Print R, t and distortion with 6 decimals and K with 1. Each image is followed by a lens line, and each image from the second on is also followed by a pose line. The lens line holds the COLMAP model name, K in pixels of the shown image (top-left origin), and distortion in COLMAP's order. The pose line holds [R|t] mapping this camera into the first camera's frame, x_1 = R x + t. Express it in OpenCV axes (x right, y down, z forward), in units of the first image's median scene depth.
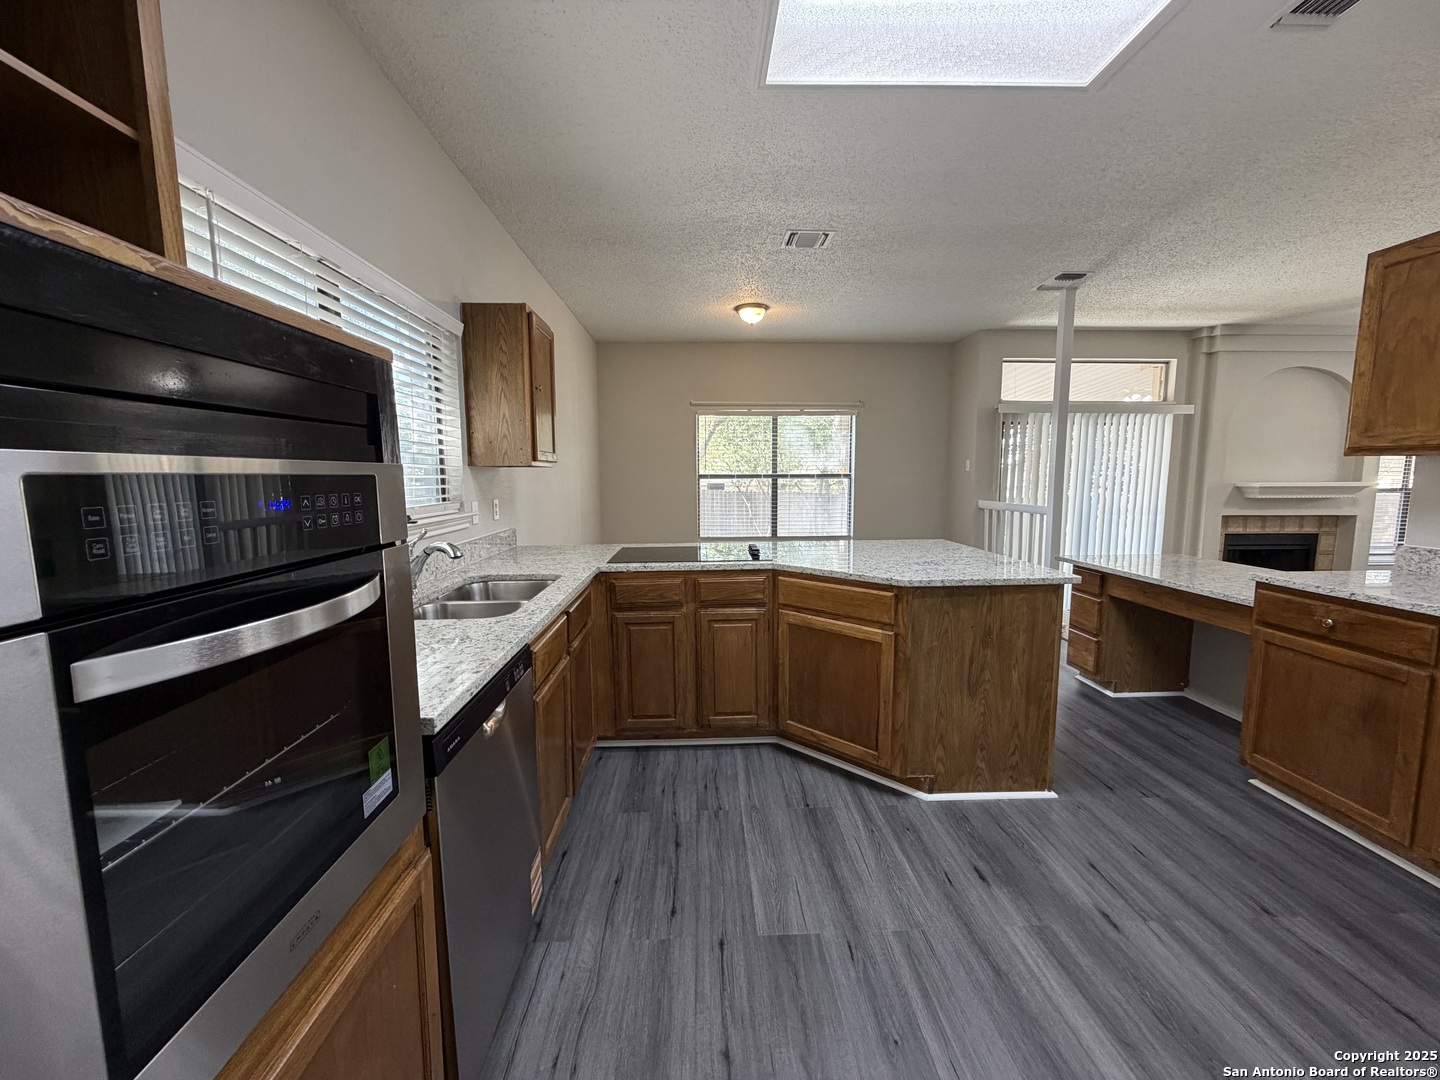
lens RADIAL K [[575.8, 0, 715.2], [0, 575.8, 539.3], [0, 0, 1]] dist [0.000235, 0.000409]
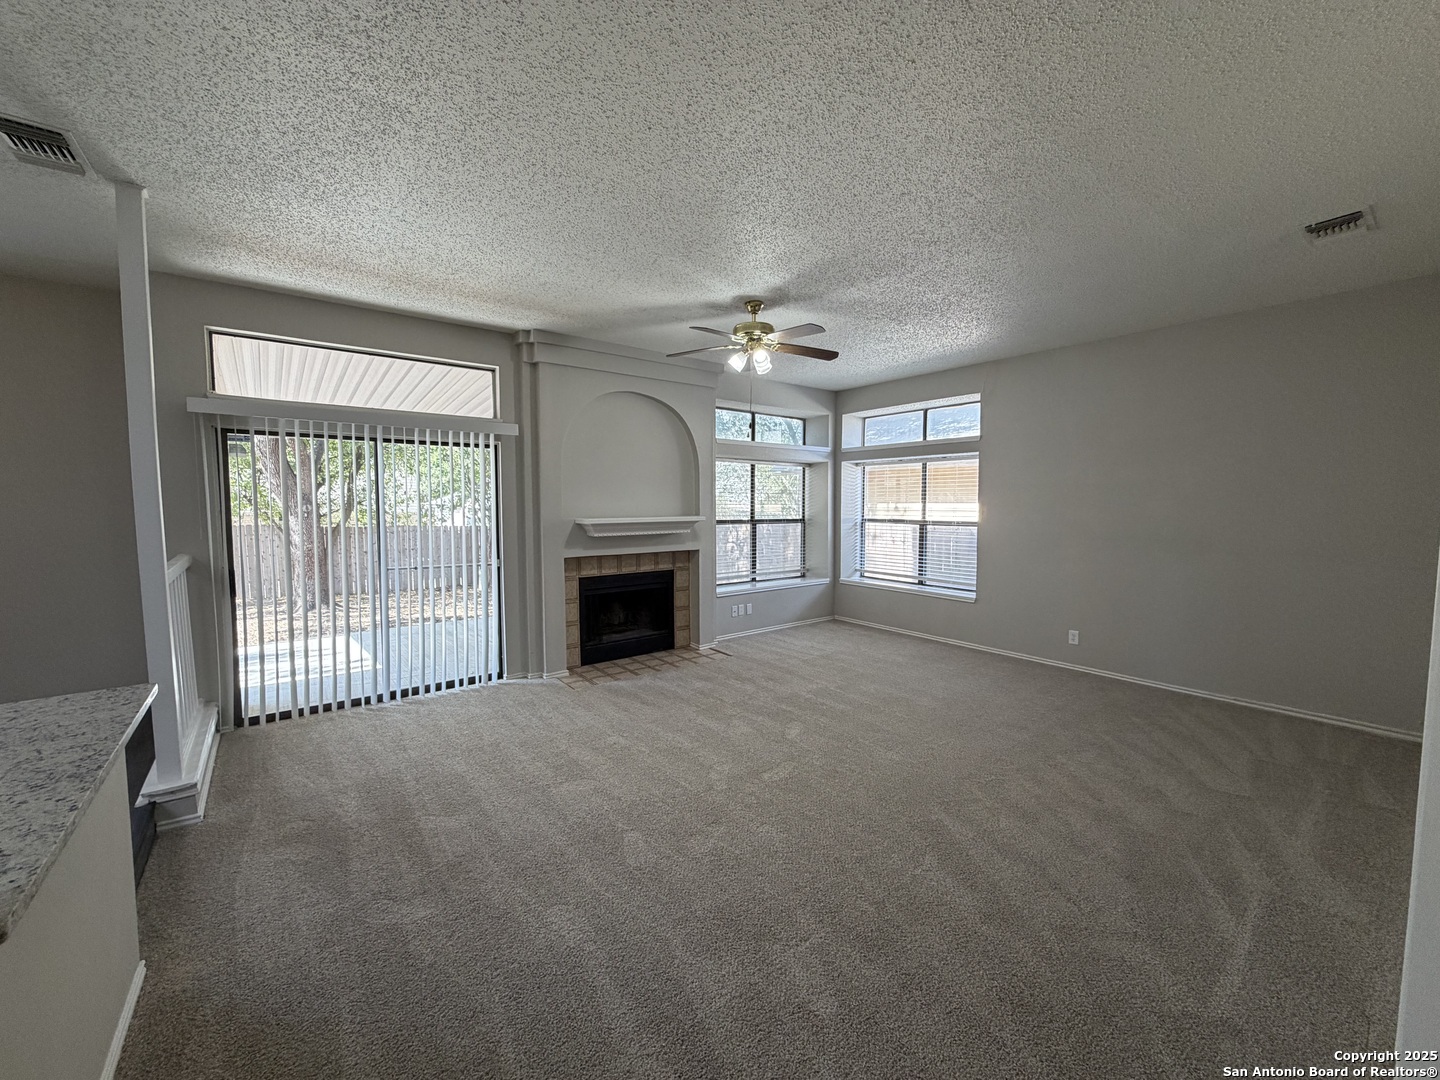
lens RADIAL K [[575.8, 0, 713.5], [0, 575.8, 538.2], [0, 0, 1]] dist [0.000235, 0.000409]
pose [[0.814307, -0.037233, 0.579239, 0.851921], [0.062851, 0.997729, -0.024224, -0.053745], [-0.577021, 0.056131, 0.814798, 0.279312]]
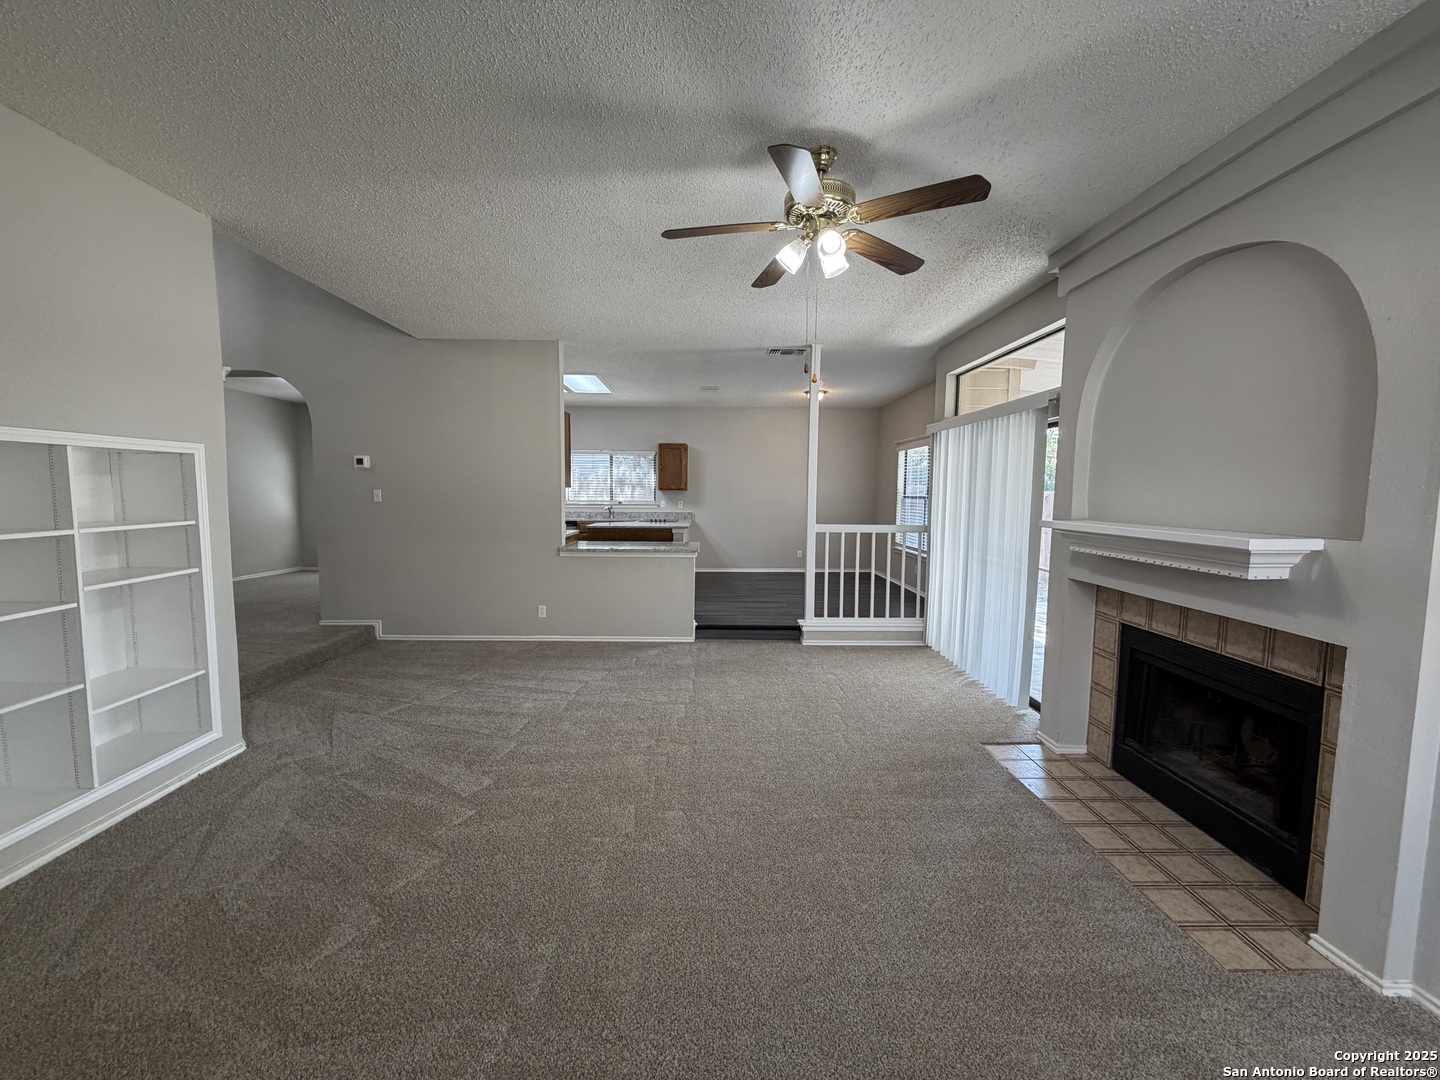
lens RADIAL K [[575.8, 0, 720.2], [0, 575.8, 538.3], [0, 0, 1]] dist [0.000235, 0.000409]
pose [[-0.010220, 0.084861, -0.996340, 2.145253], [-0.121324, 0.988926, 0.085474, -0.129088], [0.992560, 0.121754, 0.000189, 0.984148]]
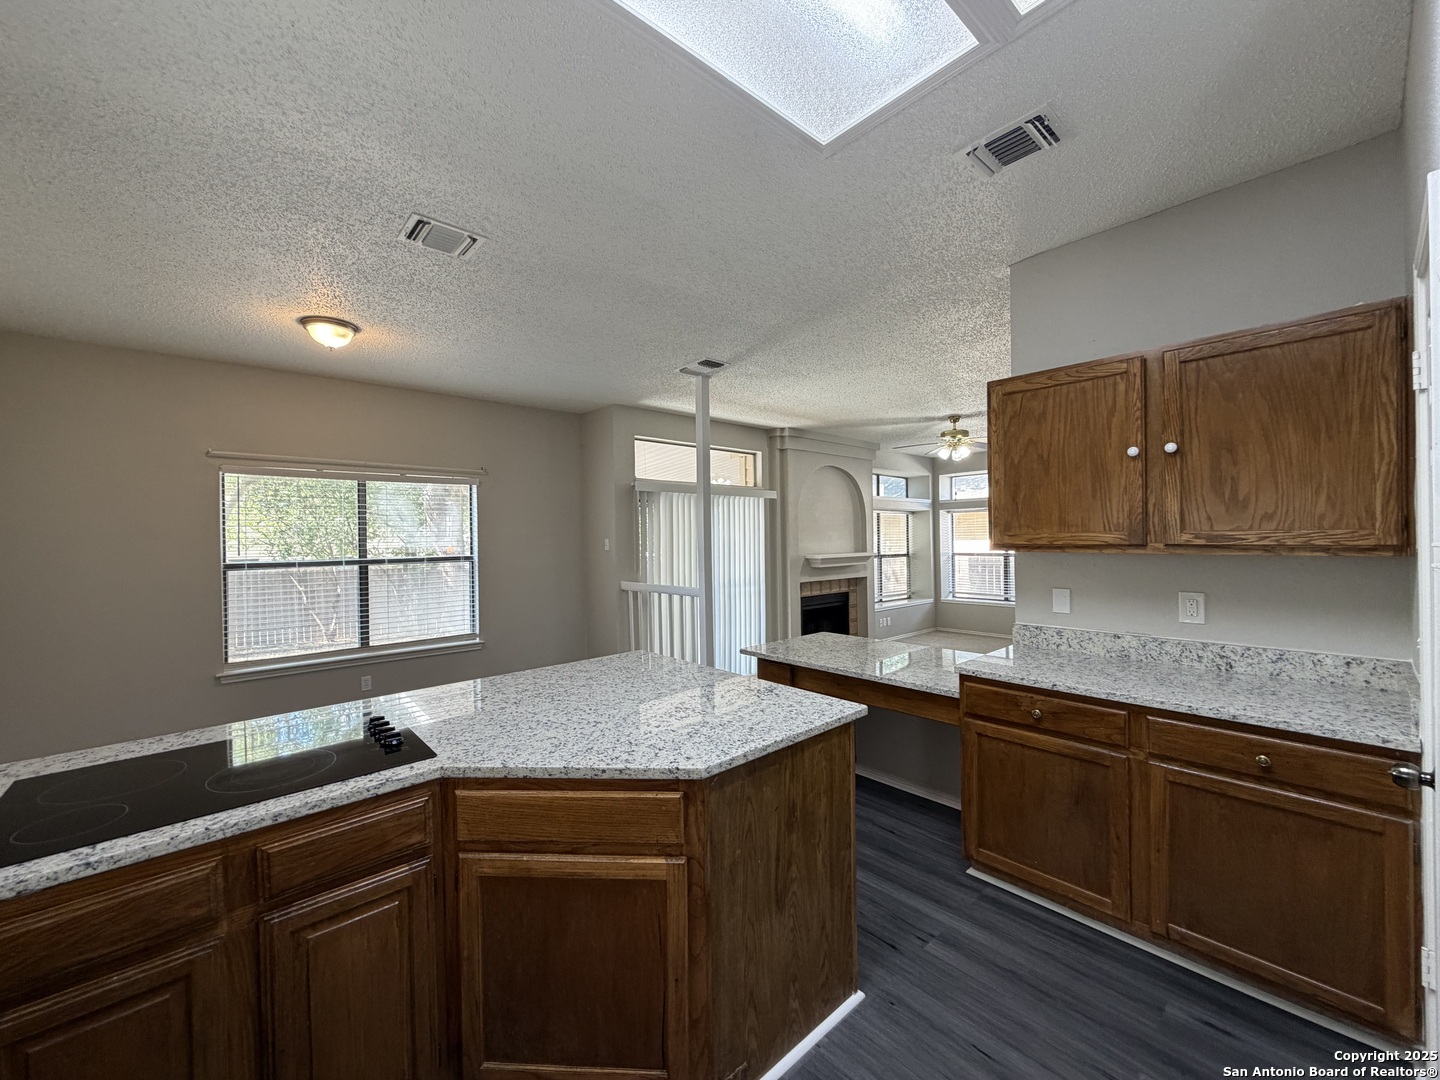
lens RADIAL K [[575.8, 0, 718.3], [0, 575.8, 537.1], [0, 0, 1]] dist [0.000235, 0.000409]
pose [[0.767405, -0.008545, 0.641106, -0.028934], [0.083768, 0.992677, -0.087040, -0.068090], [-0.635667, 0.120499, 0.762500, 0.271665]]
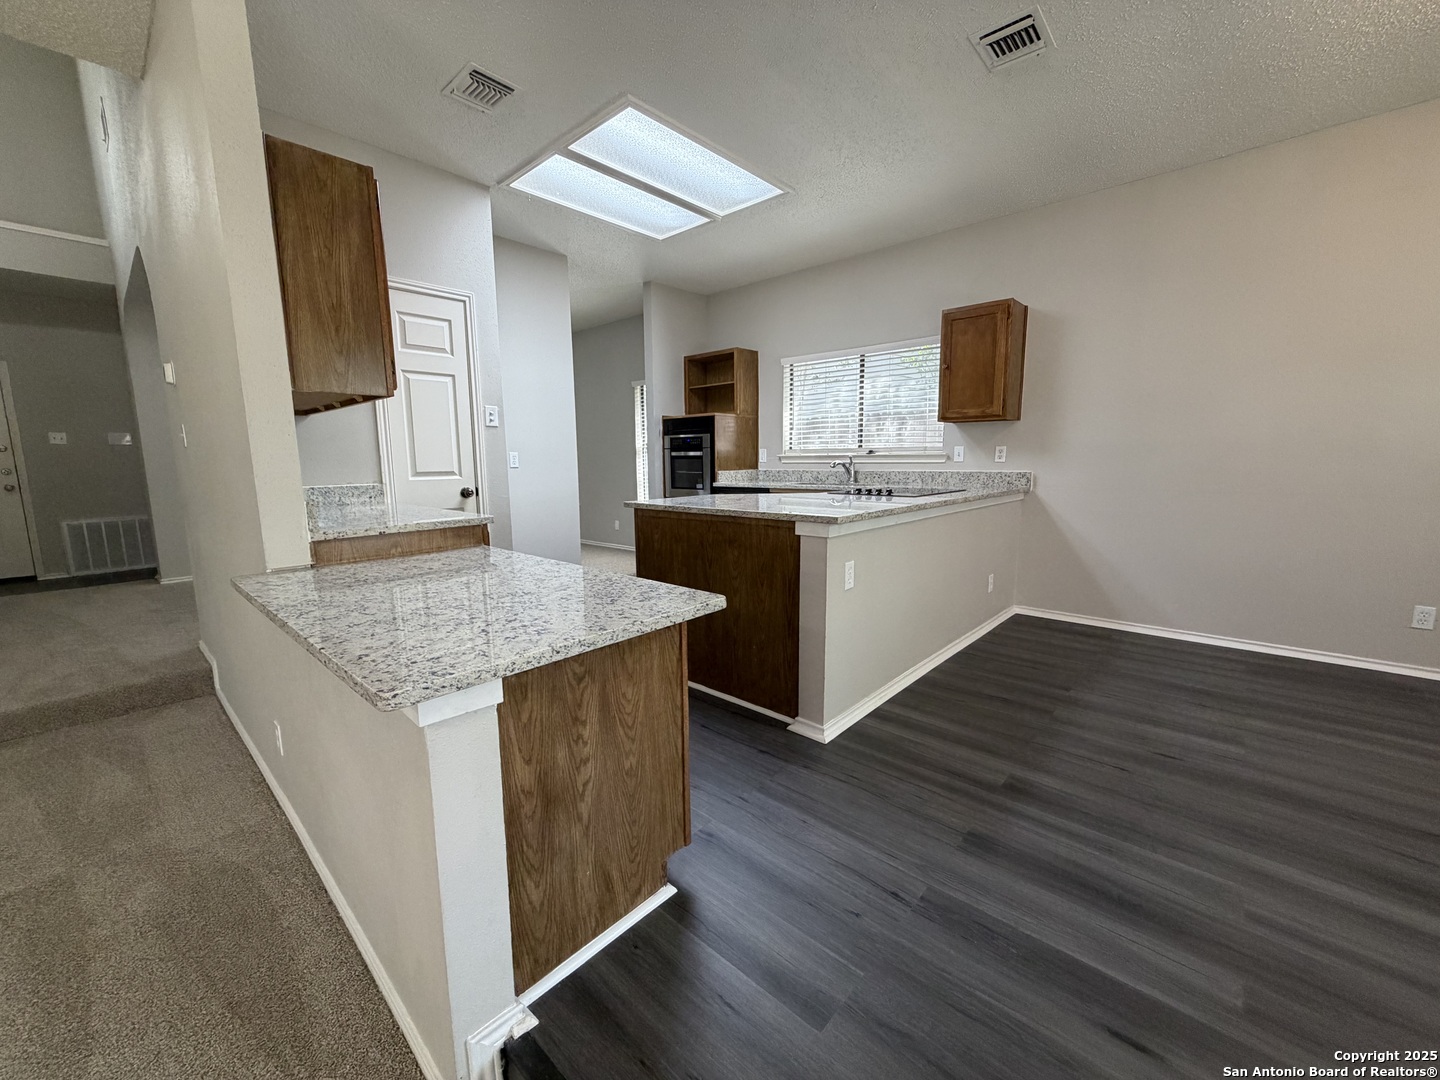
lens RADIAL K [[575.8, 0, 716.1], [0, 575.8, 538.2], [0, 0, 1]] dist [0.000235, 0.000409]
pose [[-0.701449, 0.116412, -0.703149, 0.810064], [-0.064365, 0.972193, 0.225164, -0.094744], [0.709808, 0.203199, -0.674450, 1.168509]]
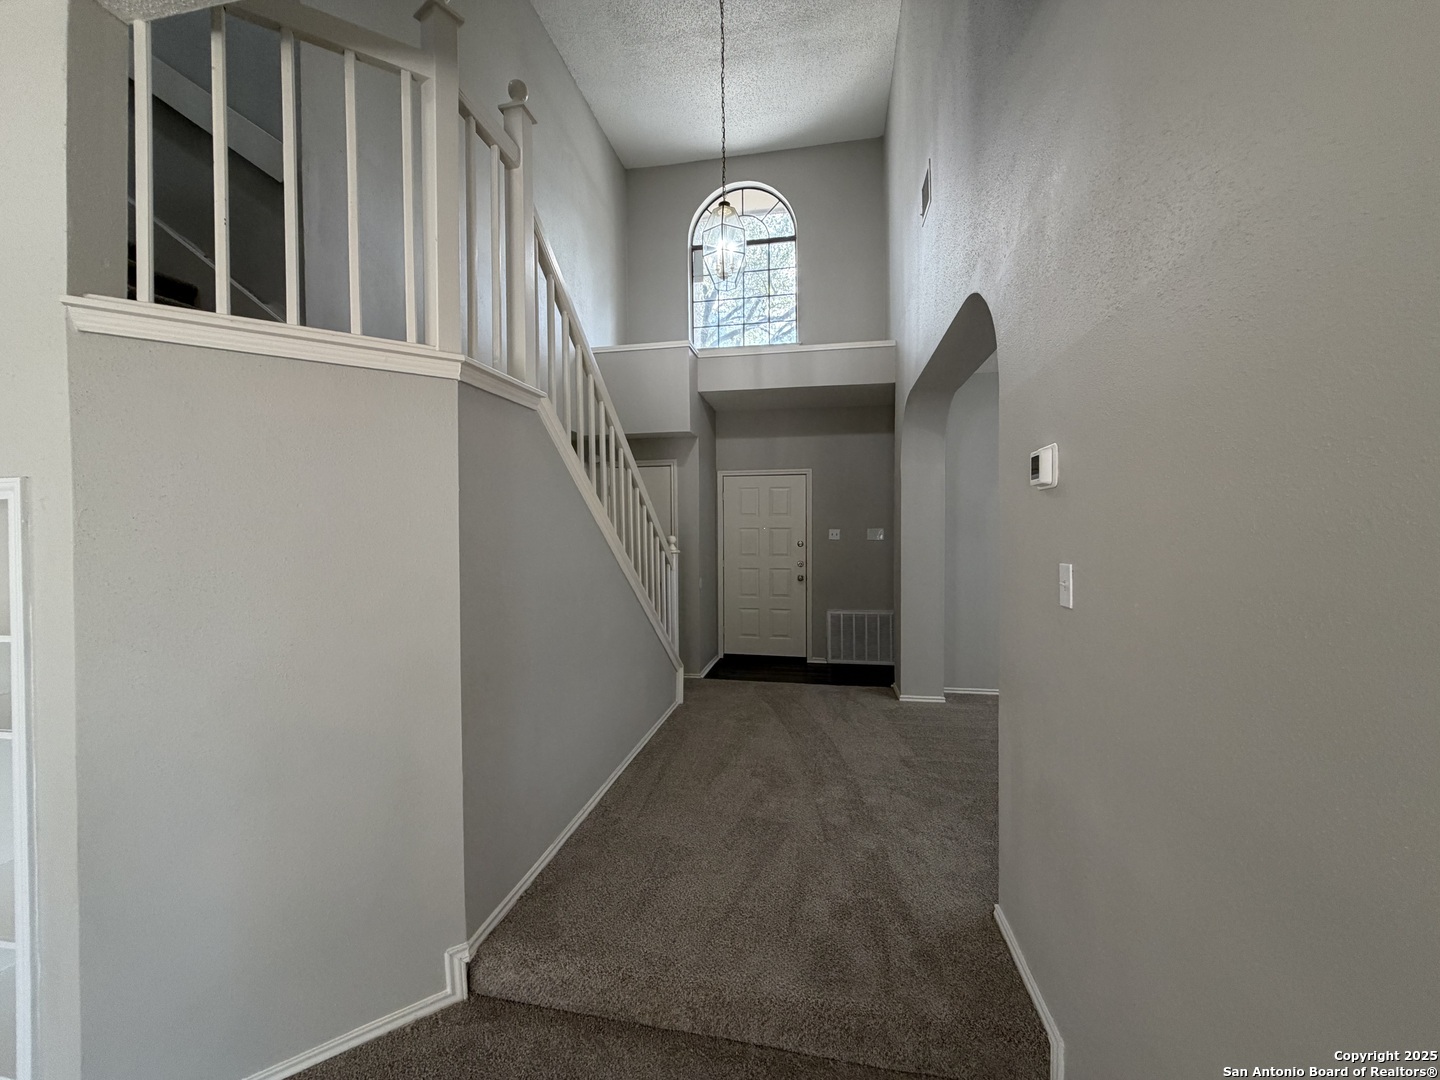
lens RADIAL K [[582.5, 0, 716.7], [0, 582.5, 539.4], [0, 0, 1]] dist [-0.002764, -0.000239]
pose [[-0.976322, 0.007915, 0.216176, 0.894559], [0.034512, 0.992229, 0.119540, -0.094712], [-0.213550, 0.124171, -0.969009, 0.563040]]
